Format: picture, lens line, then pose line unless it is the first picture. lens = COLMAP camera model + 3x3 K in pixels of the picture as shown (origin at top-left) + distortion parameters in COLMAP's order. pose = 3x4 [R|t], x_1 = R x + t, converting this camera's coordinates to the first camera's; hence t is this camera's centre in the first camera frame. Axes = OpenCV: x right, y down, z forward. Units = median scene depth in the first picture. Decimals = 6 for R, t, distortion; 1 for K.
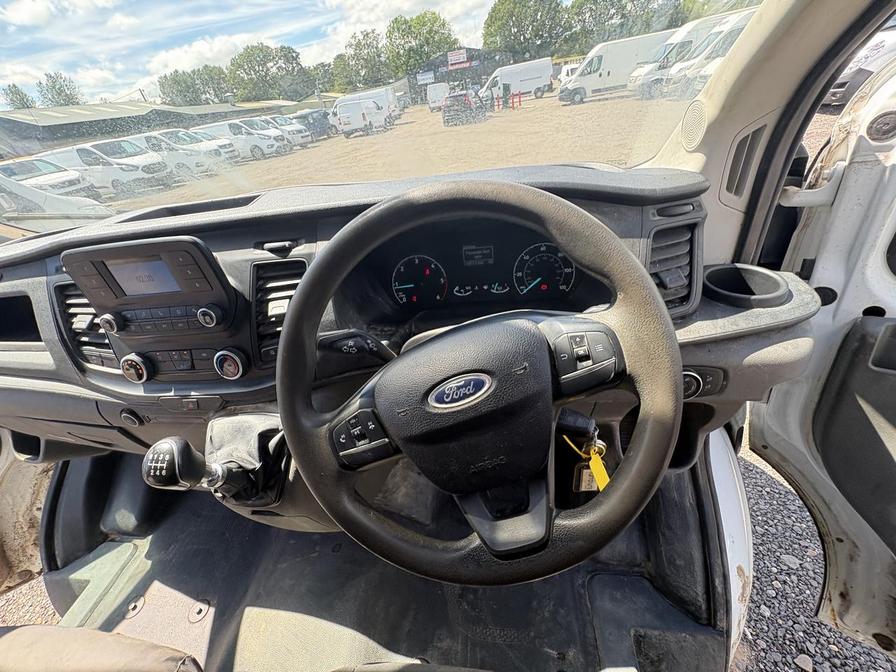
lens RADIAL K [[359.5, 0, 444.6], [0, 359.5, 338.3], [0, 0, 1]] dist [0.003851, -0.000514]
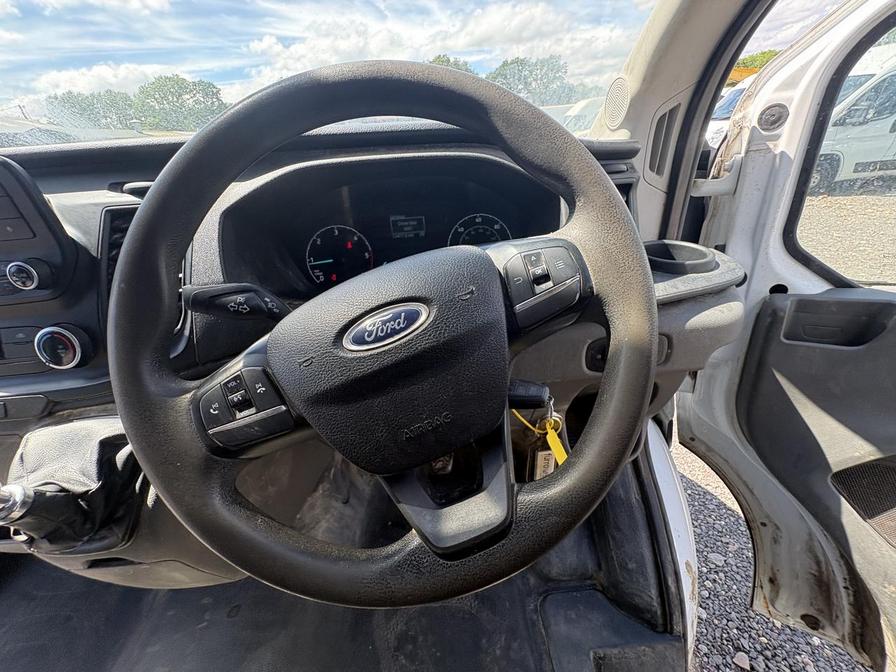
lens RADIAL K [[359.5, 0, 444.6], [0, 359.5, 341.1], [0, 0, 1]] dist [0.003851, -0.000514]
pose [[0.981930, -0.015854, 0.188581, 0.010837], [0.034555, 0.994753, -0.096295, 0.139148], [-0.186065, 0.101071, 0.977325, 0.144597]]
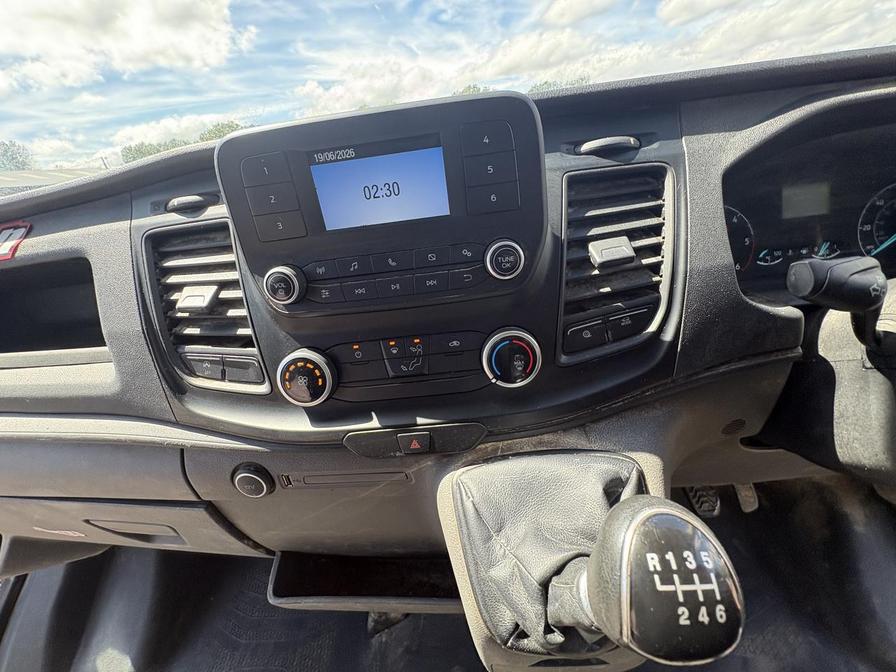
lens RADIAL K [[359.5, 0, 443.3], [0, 359.5, 340.4], [0, 0, 1]] dist [0.003851, -0.000514]
pose [[0.994857, -0.020496, 0.099190, -0.670640], [0.035902, 0.987084, -0.156127, 0.113027], [-0.094709, 0.158886, 0.982744, 0.430939]]
